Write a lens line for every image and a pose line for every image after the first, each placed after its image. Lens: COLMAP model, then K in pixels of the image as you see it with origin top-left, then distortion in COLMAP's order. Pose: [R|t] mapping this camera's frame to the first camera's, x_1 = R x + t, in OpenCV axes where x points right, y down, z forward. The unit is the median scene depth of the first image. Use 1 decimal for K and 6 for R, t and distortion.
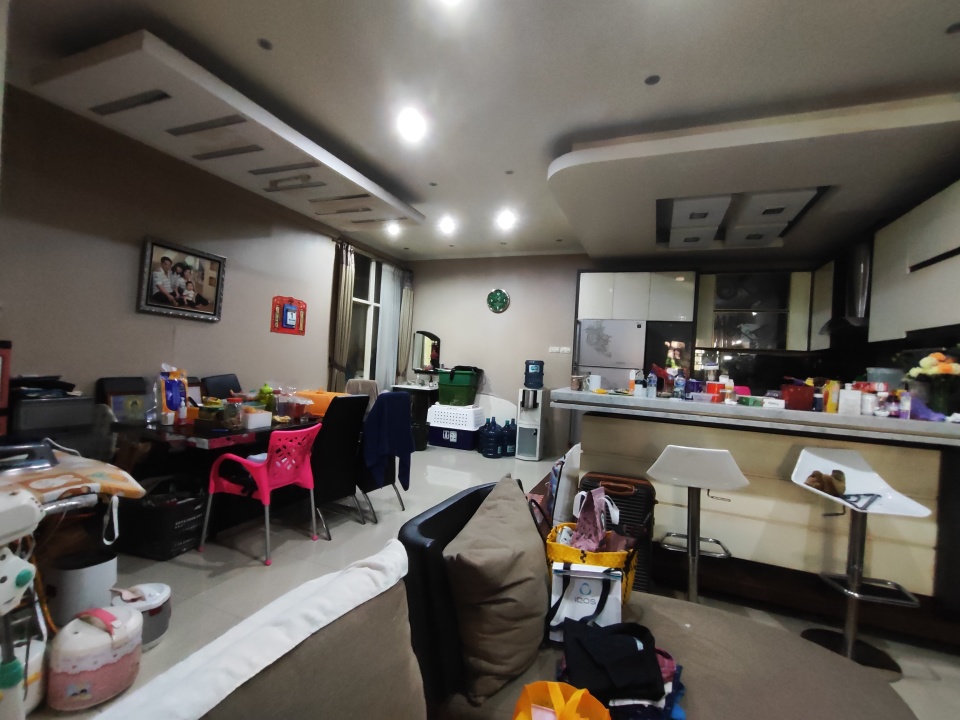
lens RADIAL K [[435.4, 0, 480.8], [0, 435.4, 358.4], [0, 0, 1]] dist [-0.008452, 0.000195]
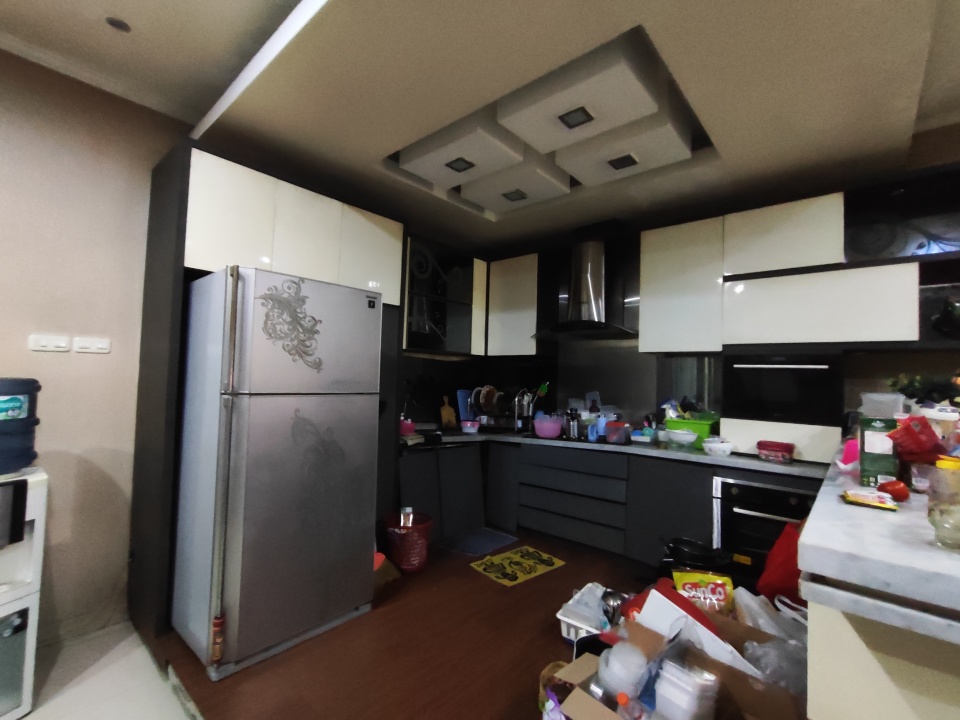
lens RADIAL K [[435.4, 0, 480.9], [0, 435.4, 360.2], [0, 0, 1]] dist [-0.008452, 0.000195]
pose [[0.327996, -0.007504, 0.944649, -0.053815], [-0.013965, 0.999821, 0.012791, -0.019339], [-0.944576, -0.017387, 0.327832, 0.706609]]
